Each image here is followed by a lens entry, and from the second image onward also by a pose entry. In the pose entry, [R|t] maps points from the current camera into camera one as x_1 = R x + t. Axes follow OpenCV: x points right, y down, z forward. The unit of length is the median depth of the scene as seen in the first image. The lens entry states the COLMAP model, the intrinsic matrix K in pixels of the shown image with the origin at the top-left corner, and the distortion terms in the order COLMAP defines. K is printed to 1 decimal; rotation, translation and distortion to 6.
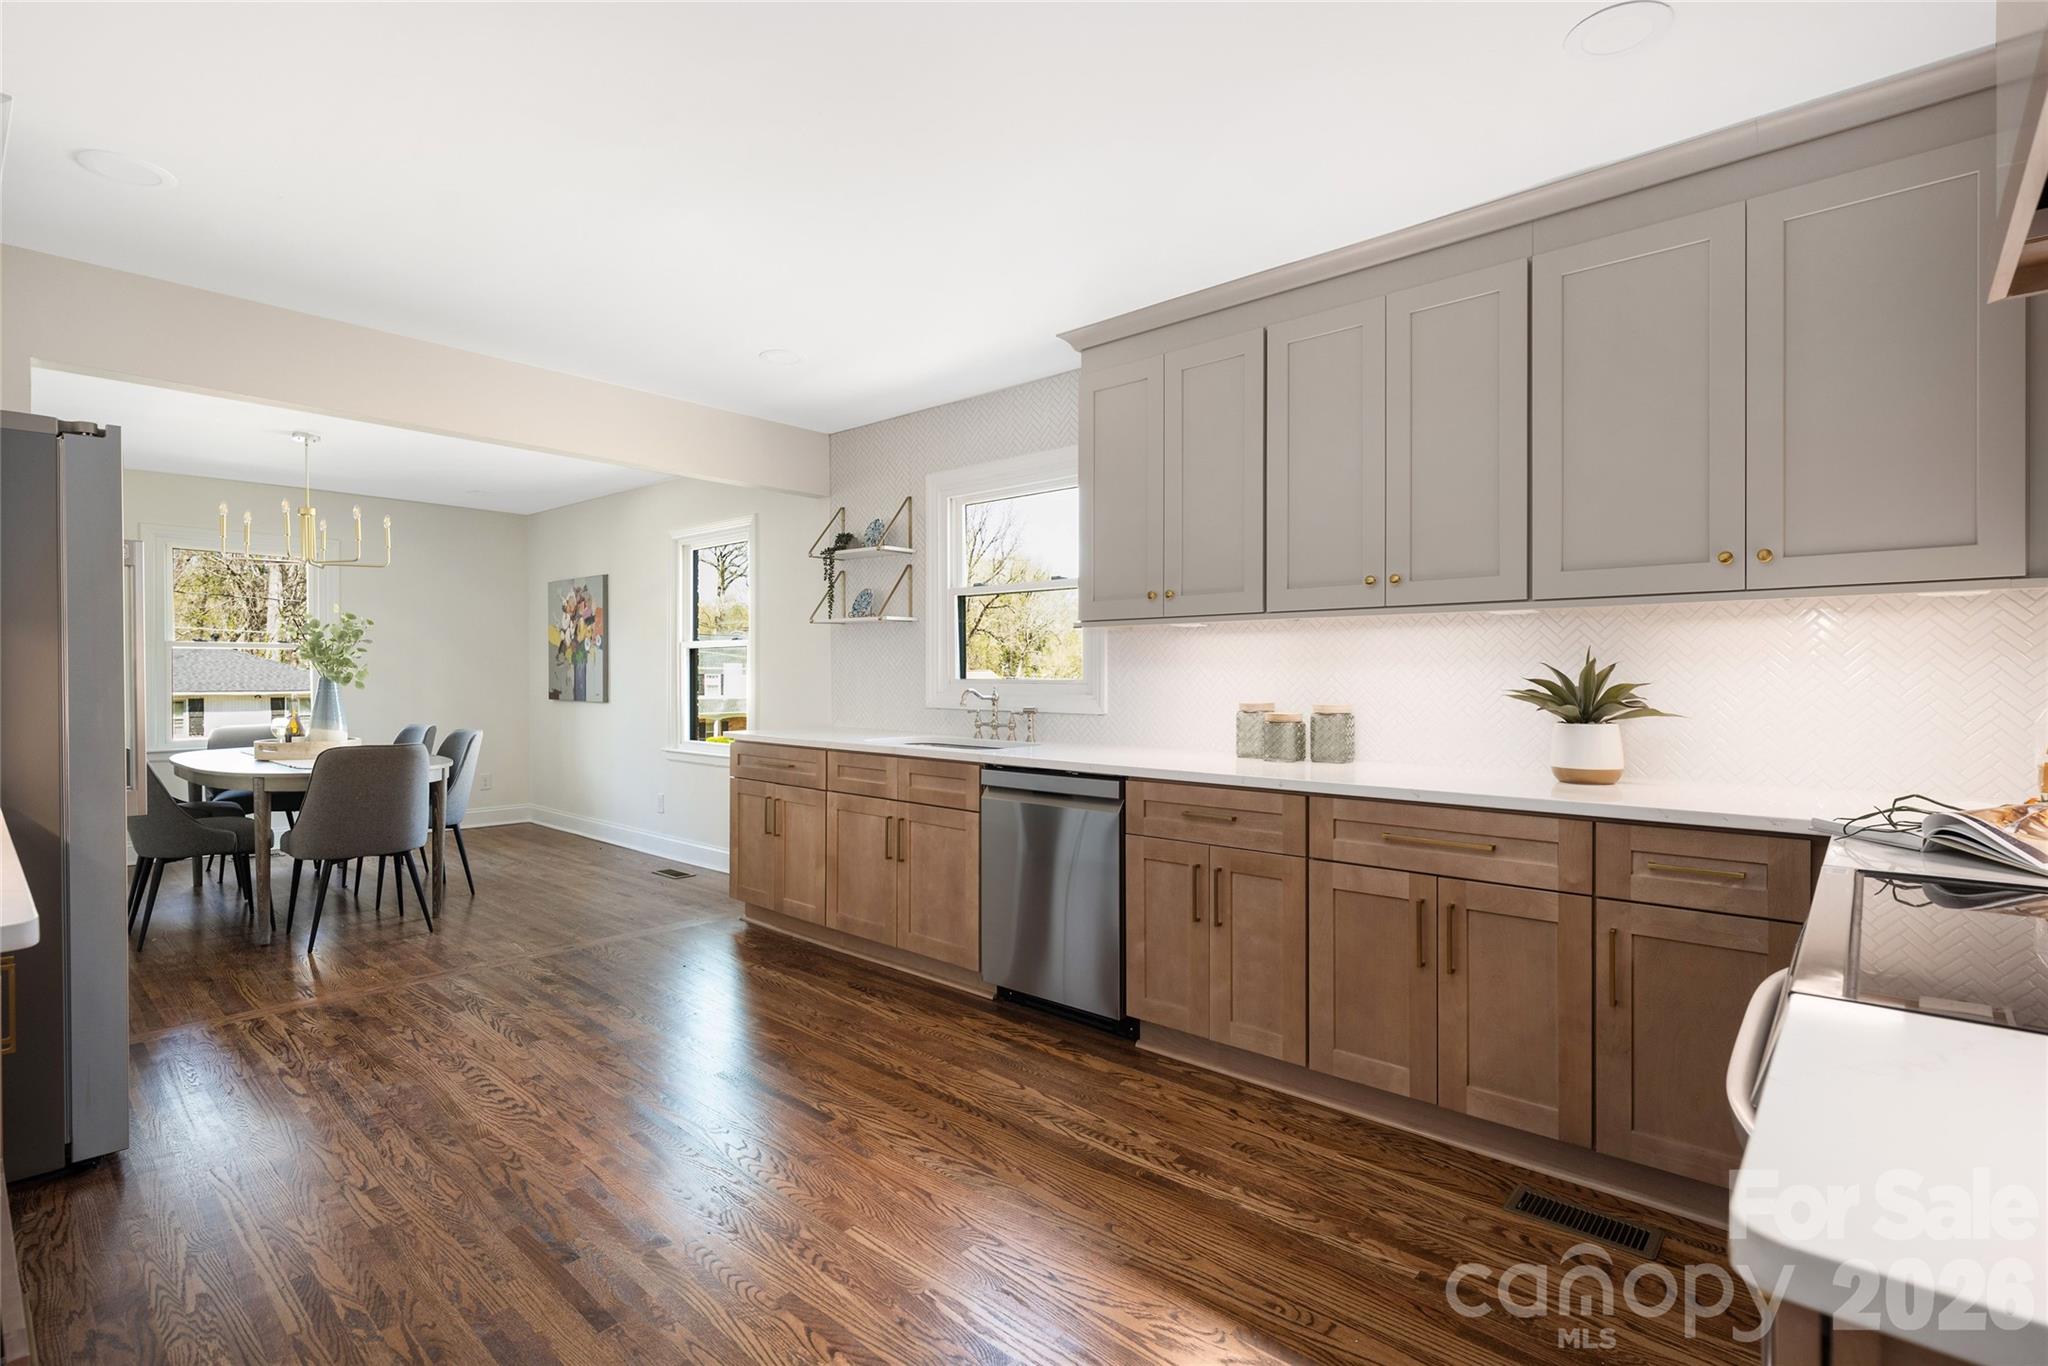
lens RADIAL K [[951.7, 0, 1024.6], [0, 951.7, 685.6], [0, 0, 1]] dist [0.000207, -0.000130]
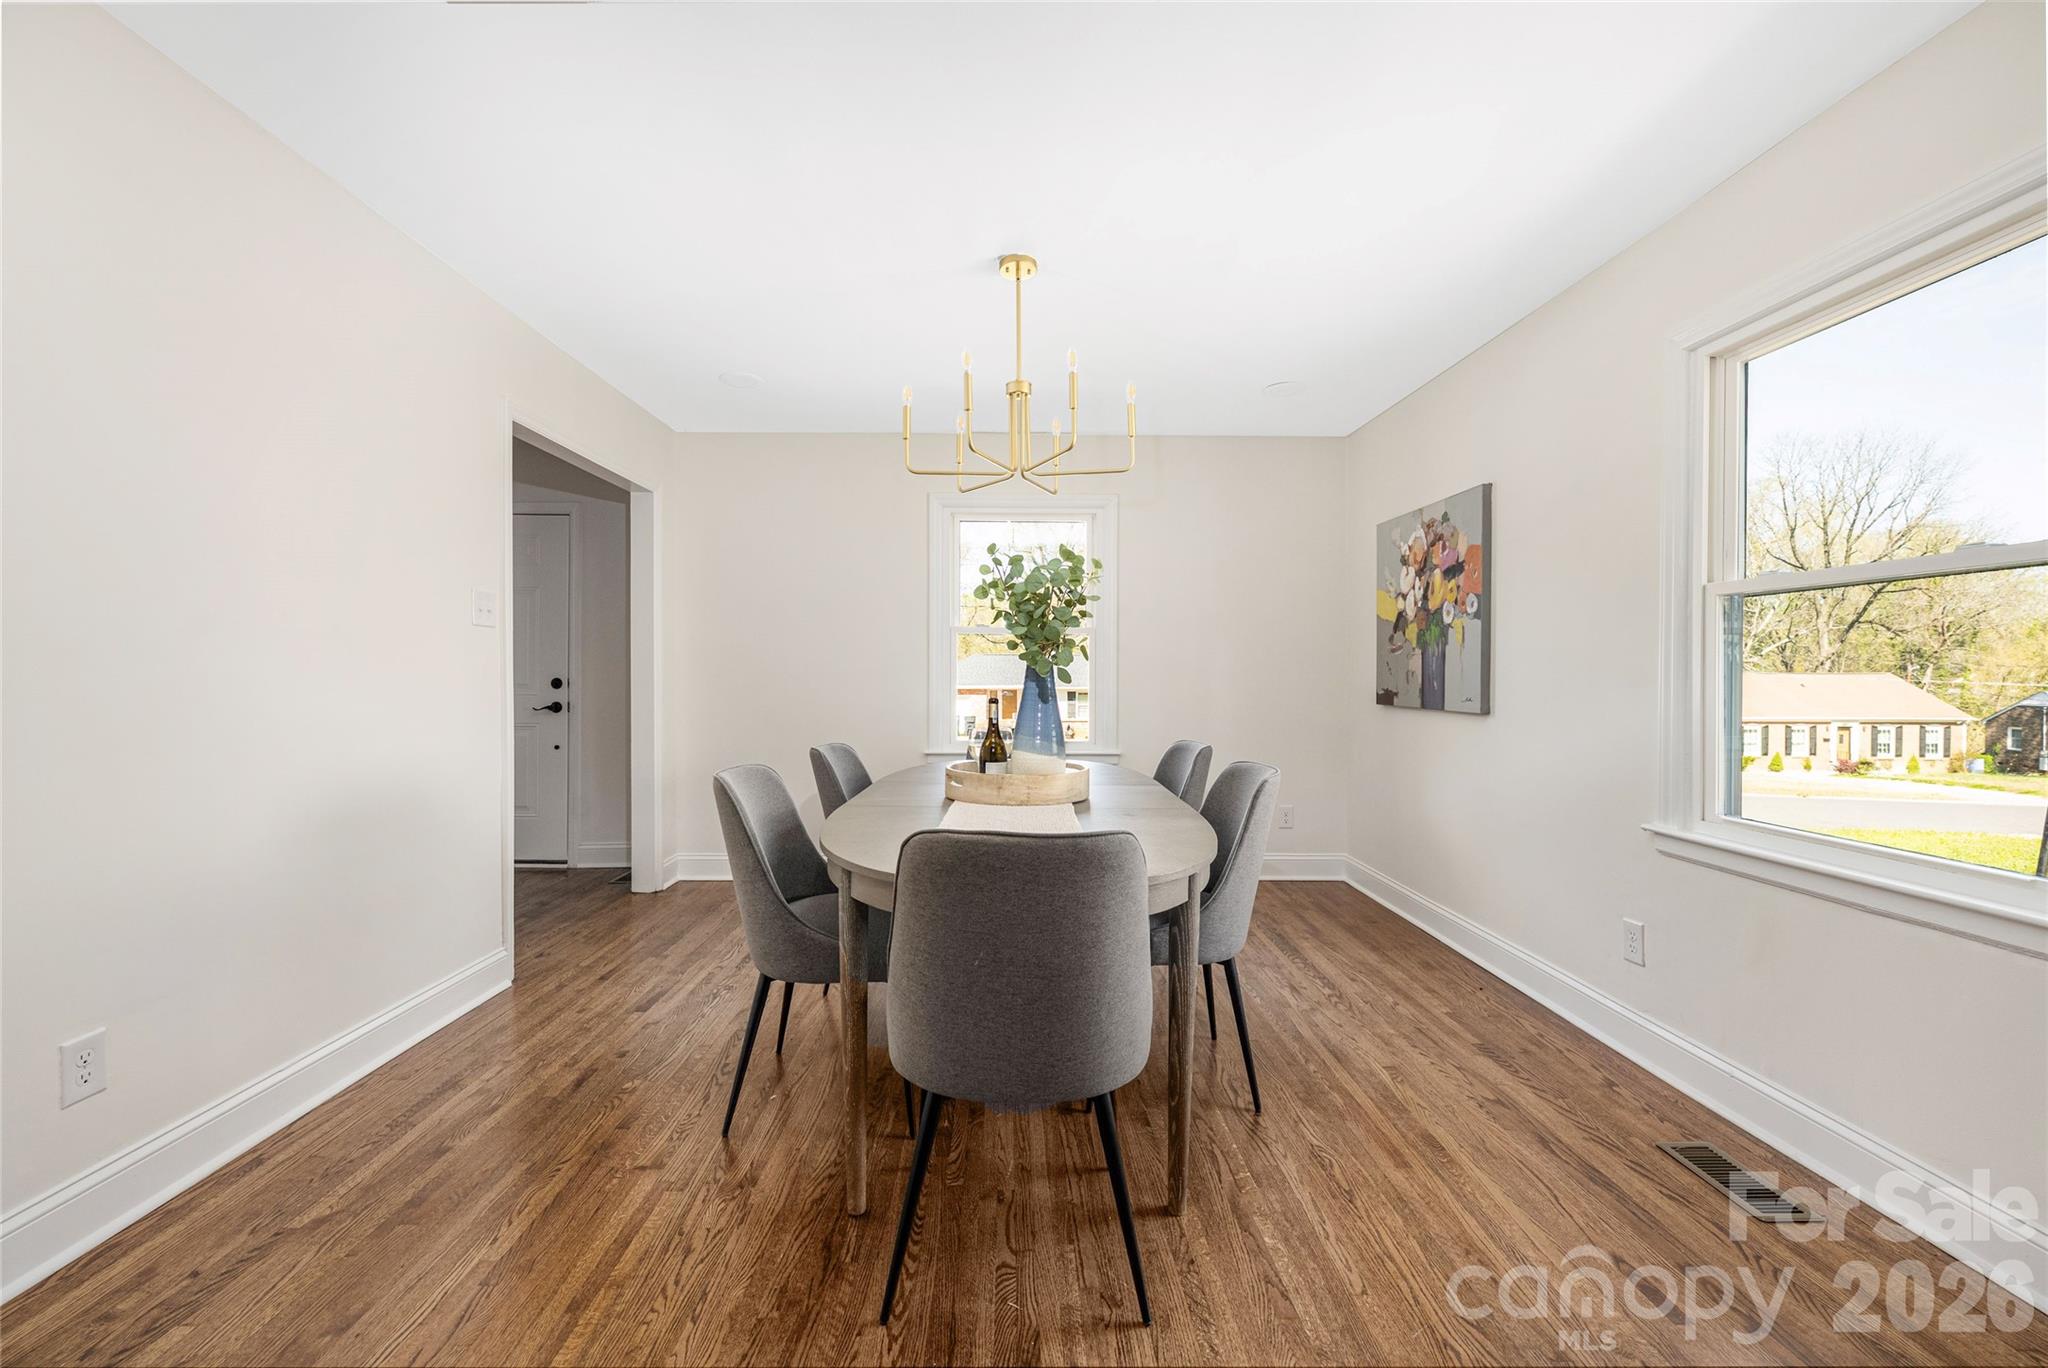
lens RADIAL K [[825.8, 0, 1021.2], [0, 825.8, 673.8], [0, 0, 1]] dist [-0.004797, 0.000176]
pose [[0.673822, 0.002505, -0.738890, -0.553464], [-0.013338, 0.999873, -0.008774, 0.003255], [0.738774, 0.015767, 0.673769, 0.986761]]
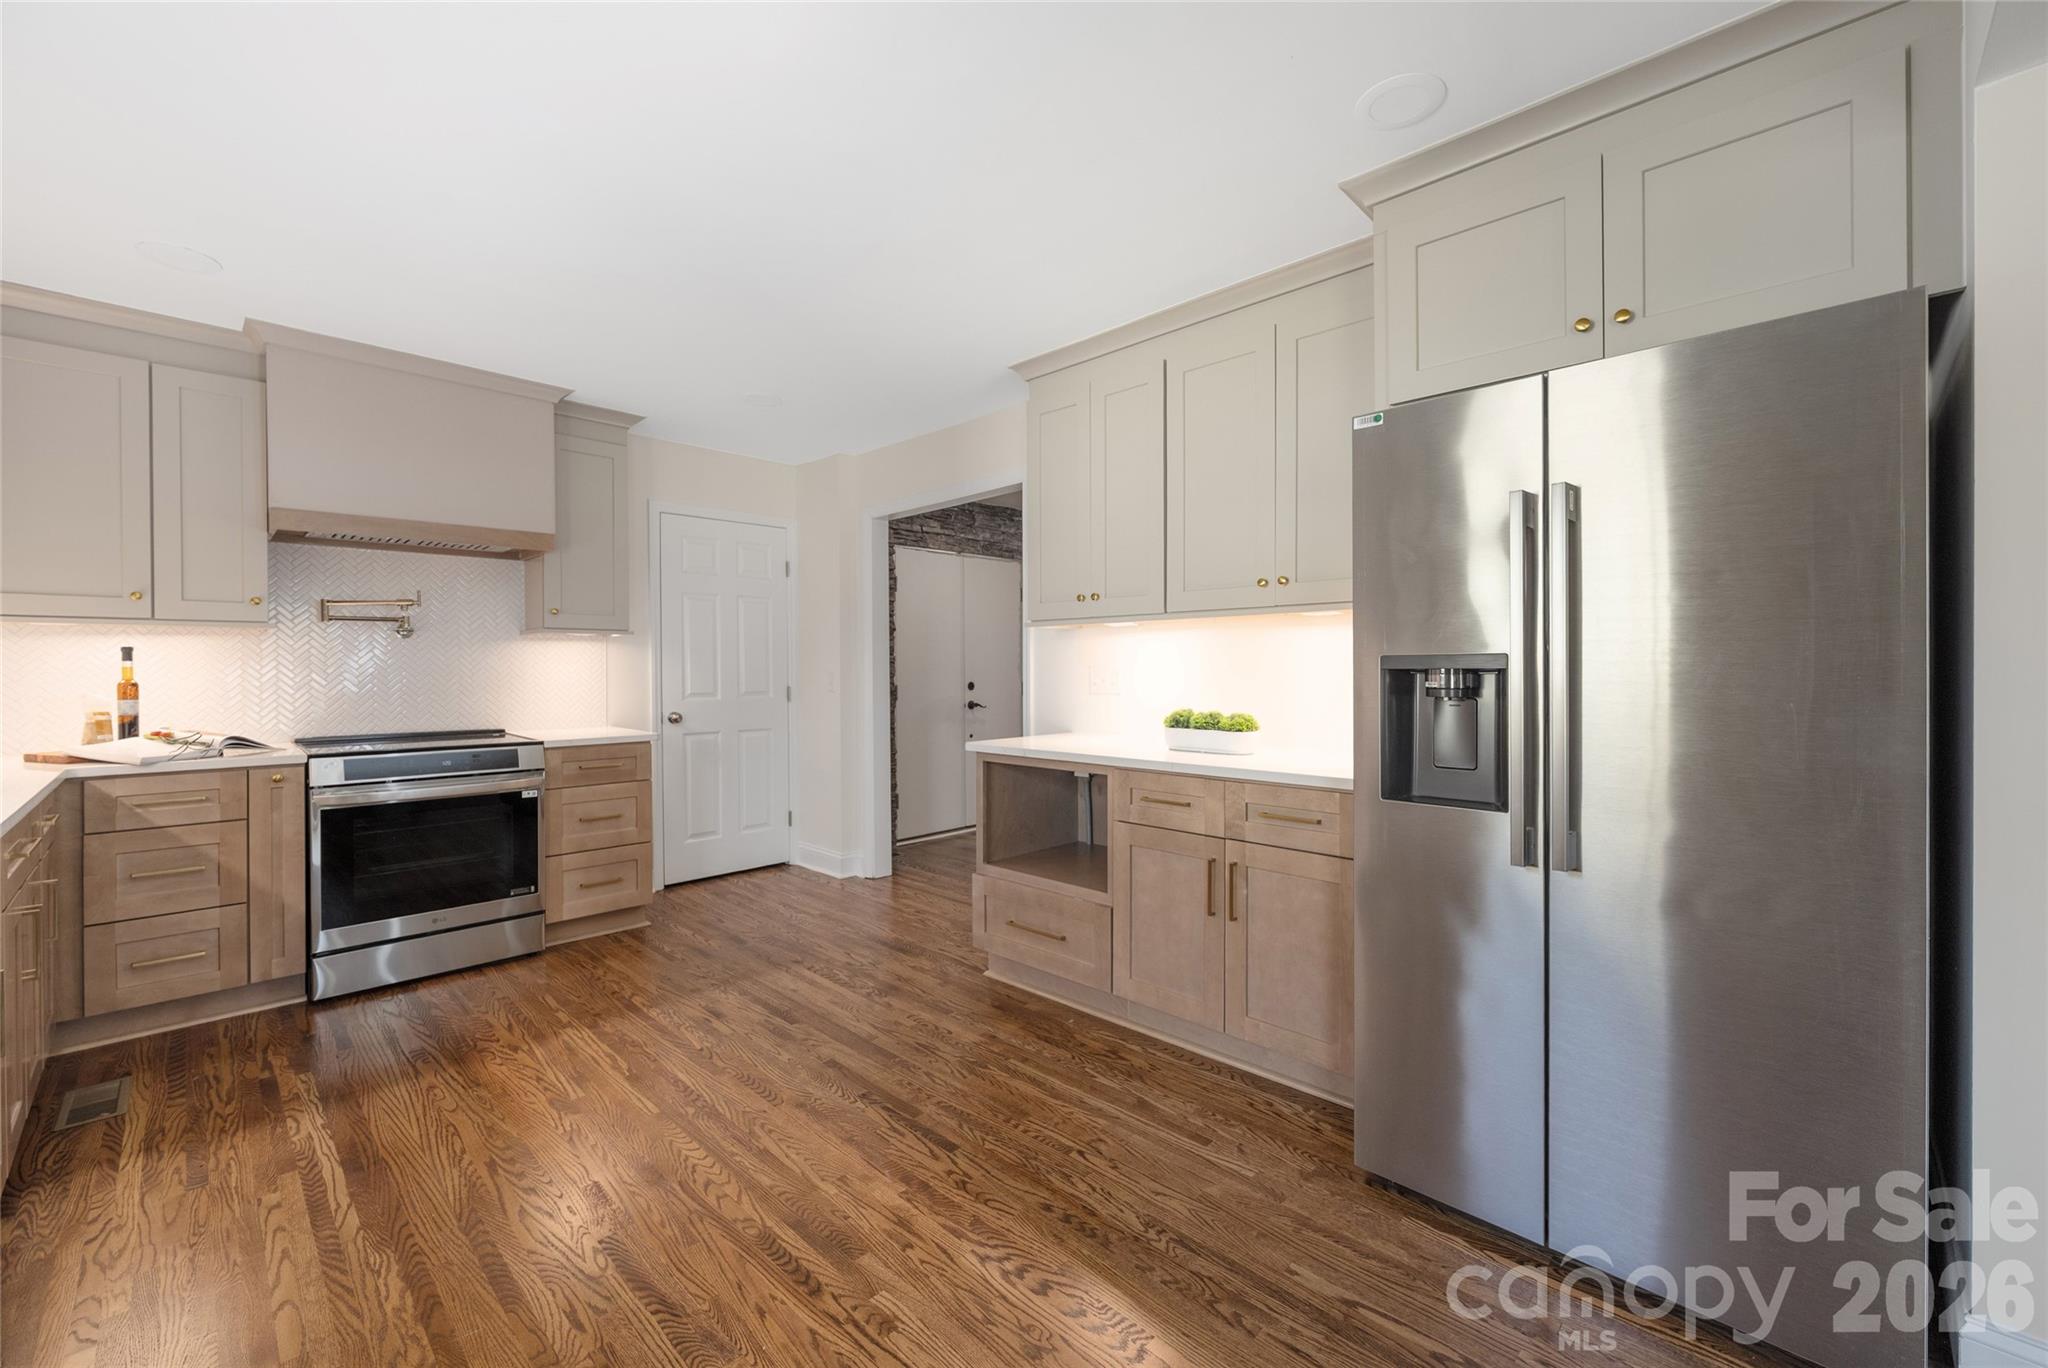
lens RADIAL K [[825.8, 0, 1022.6], [0, 825.8, 674.0], [0, 0, 1]] dist [-0.004797, 0.000176]
pose [[-0.998813, 0.003929, 0.048559, -0.456480], [0.004933, 0.999776, 0.020588, -0.019451], [-0.048468, 0.020803, -0.998608, 1.291672]]
